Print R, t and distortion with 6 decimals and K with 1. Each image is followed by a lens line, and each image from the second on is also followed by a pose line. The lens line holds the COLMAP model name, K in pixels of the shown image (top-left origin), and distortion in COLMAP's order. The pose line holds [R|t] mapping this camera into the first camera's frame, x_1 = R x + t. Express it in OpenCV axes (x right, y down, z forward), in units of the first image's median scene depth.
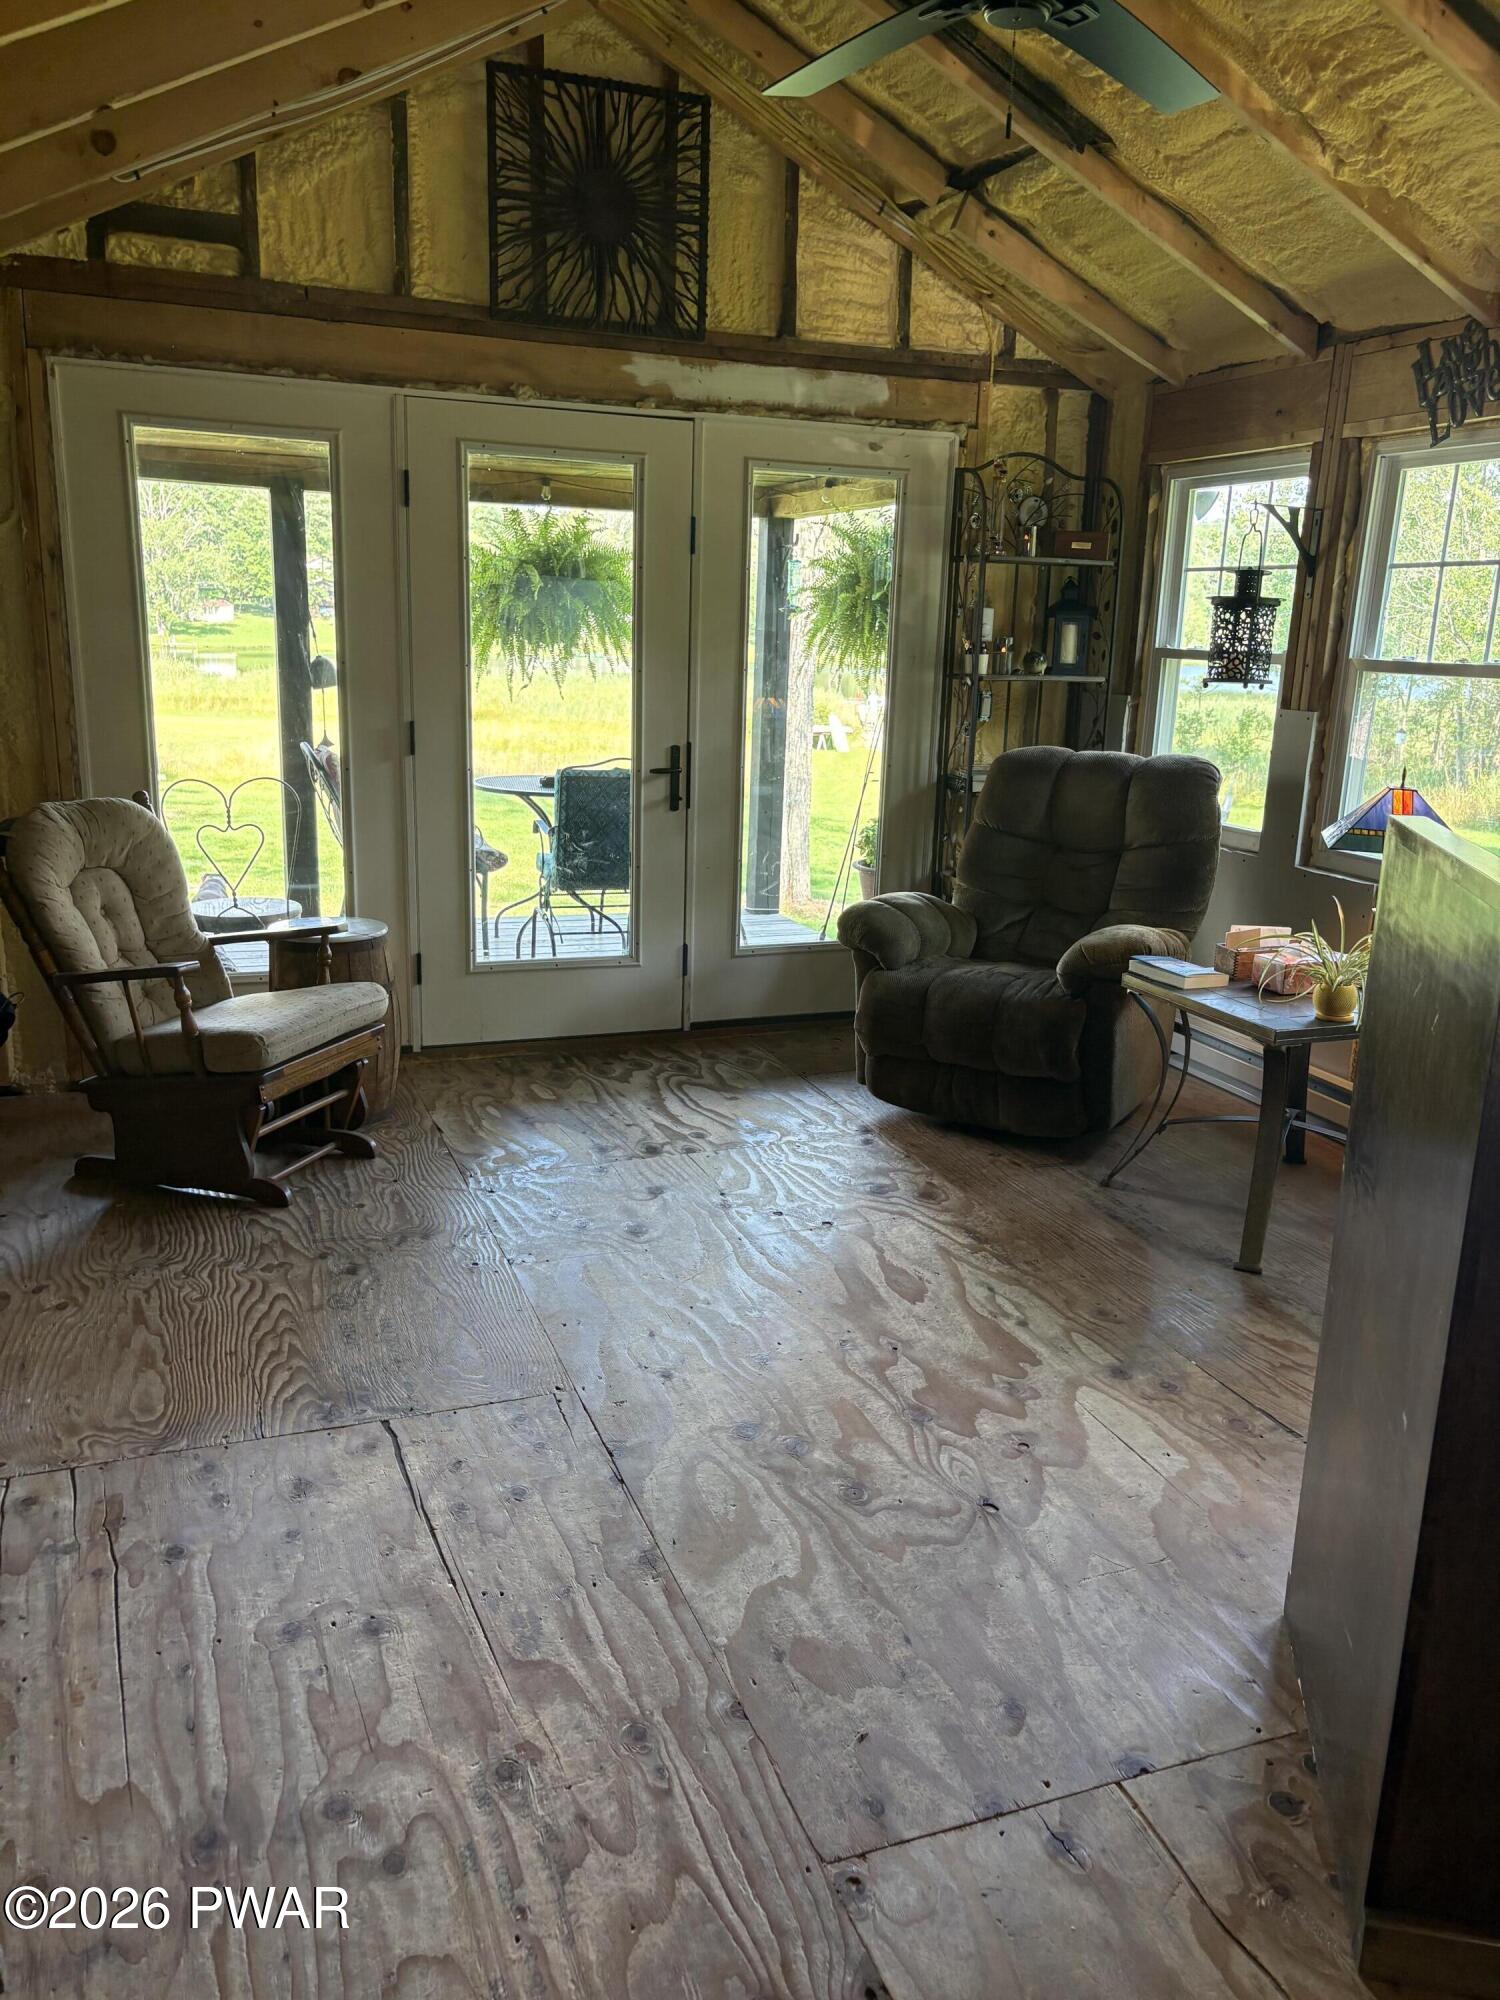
lens RADIAL K [[1528.6, 0, 749.7], [0, 1528.6, 1011.1], [0, 0, 1]] dist [0.001649, 0.021535]
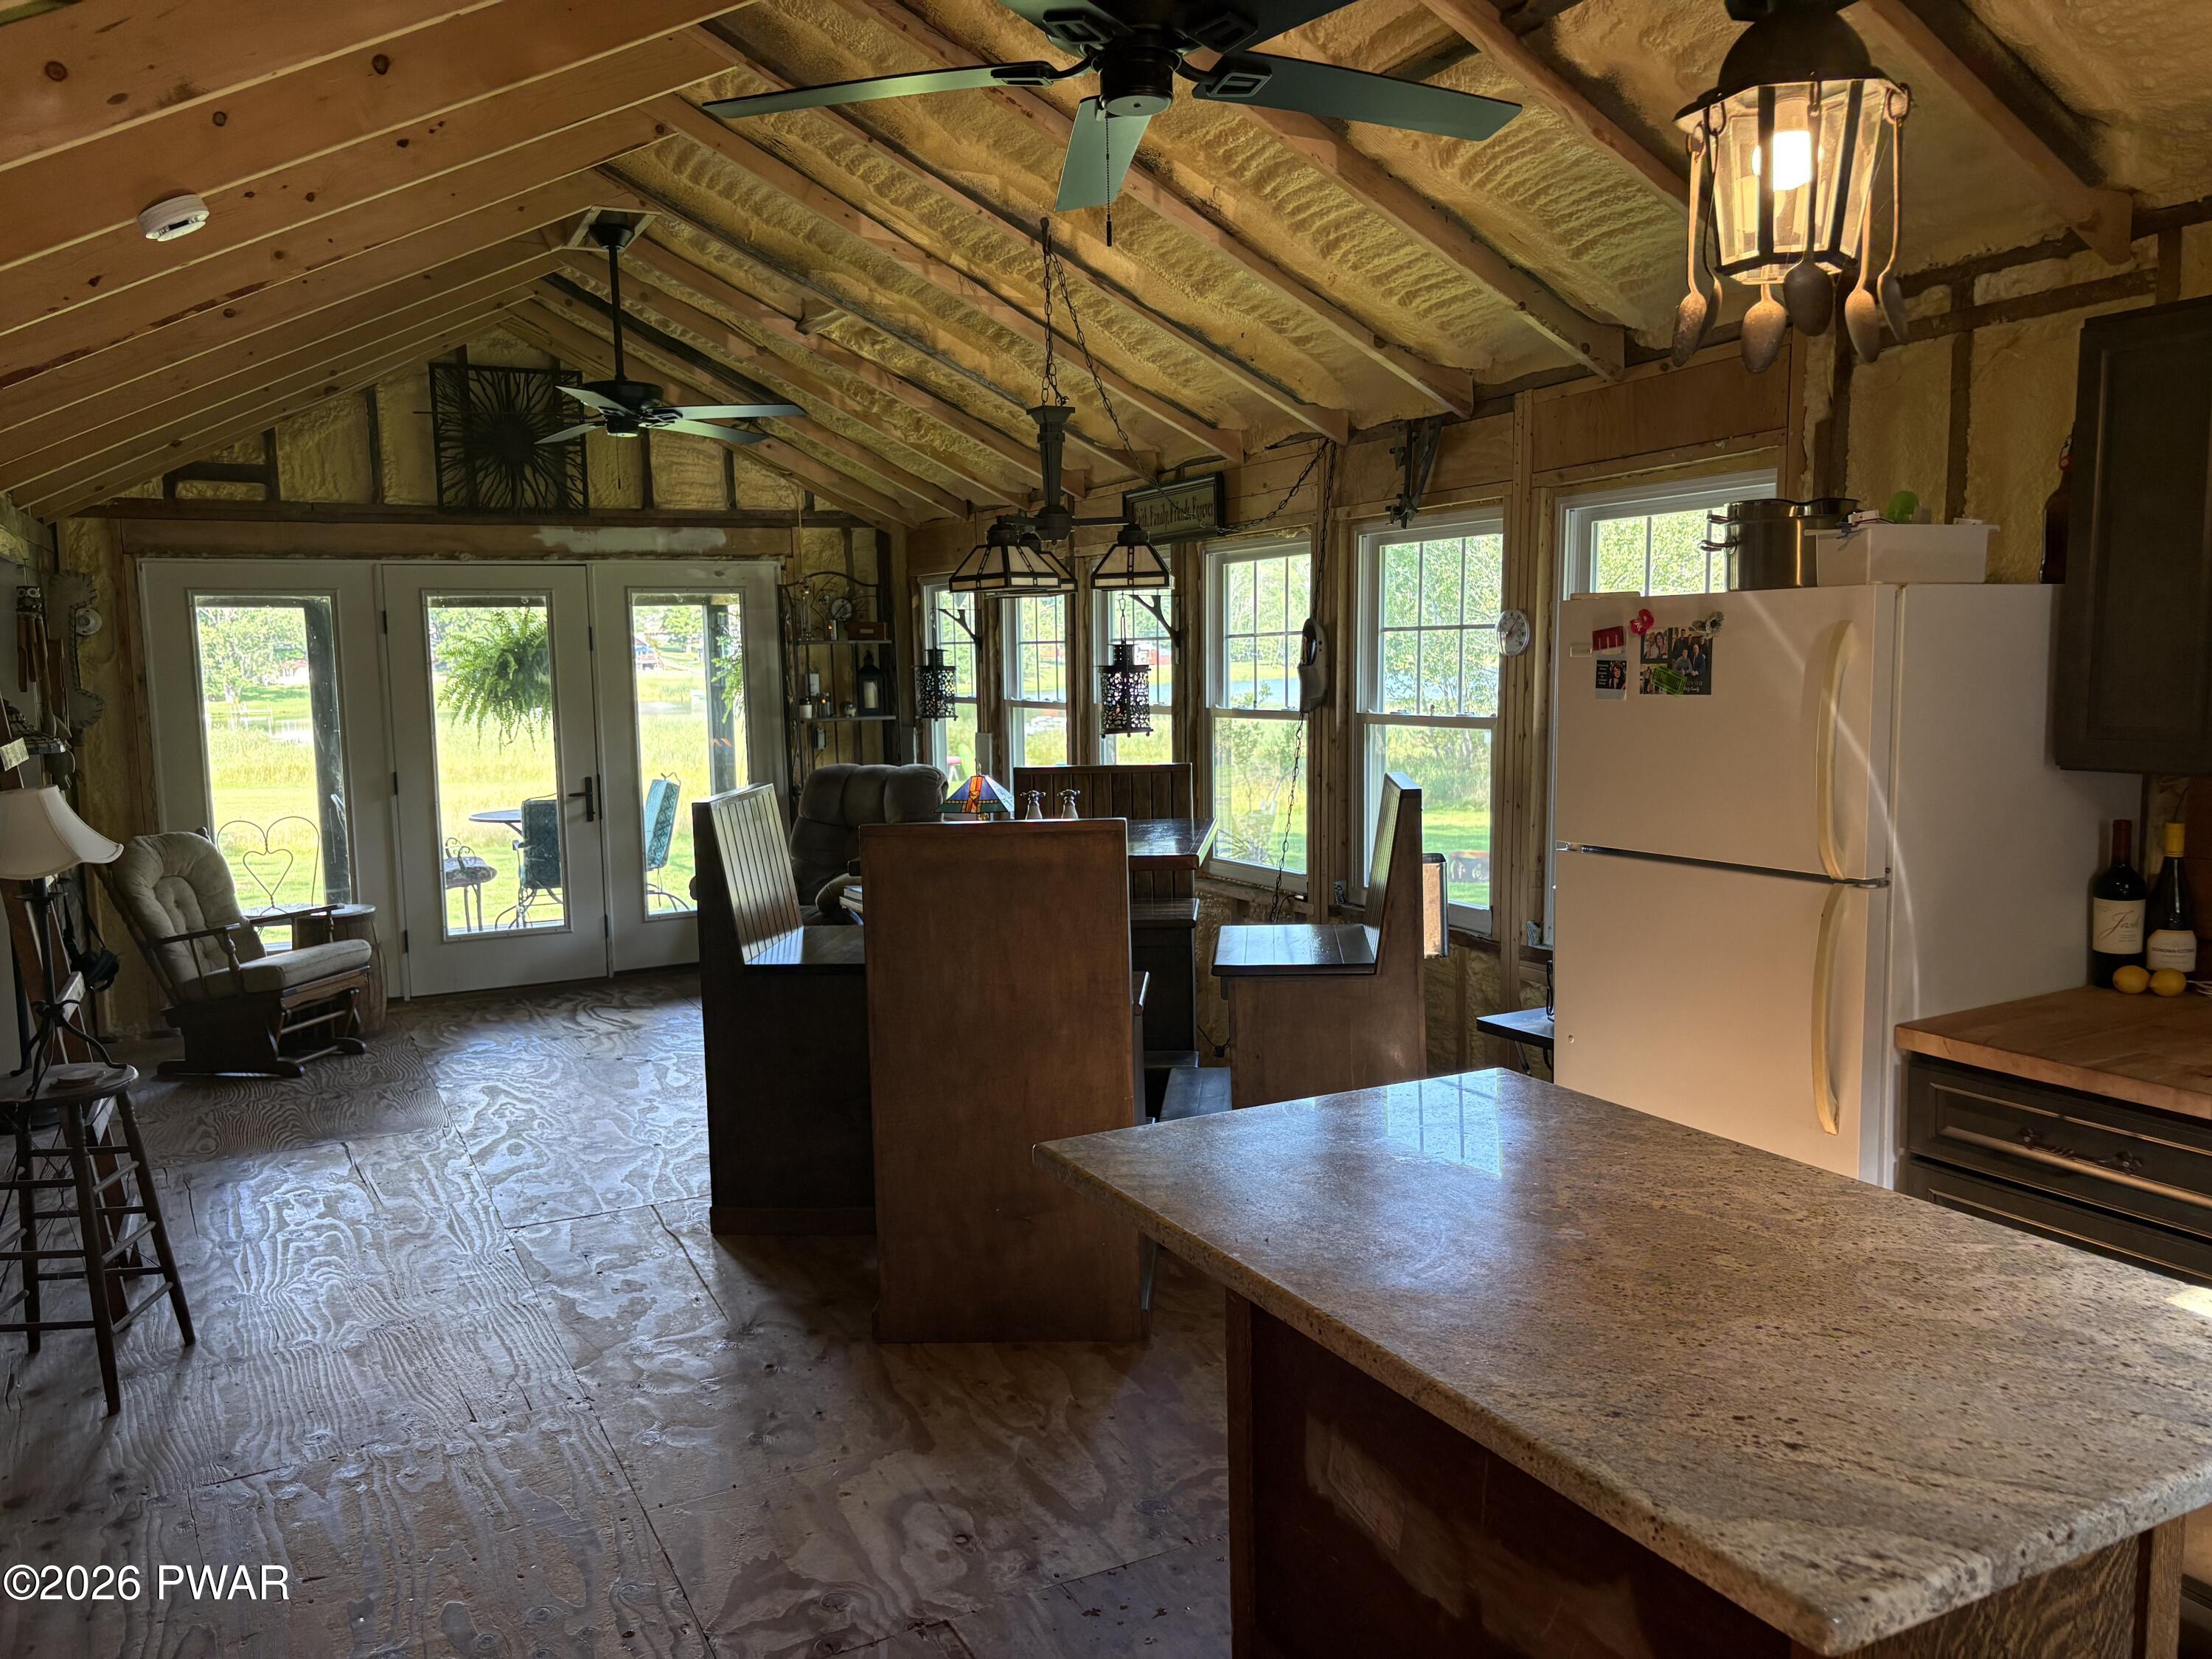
lens RADIAL K [[1690.6, 0, 1104.6], [0, 1690.6, 831.9], [0, 0, 1]] dist [0.001649, 0.021535]
pose [[0.991642, -0.063733, 0.112181, 0.272928], [0.078787, 0.987663, -0.135332, 0.143179], [-0.102171, 0.143040, 0.984429, -0.674710]]
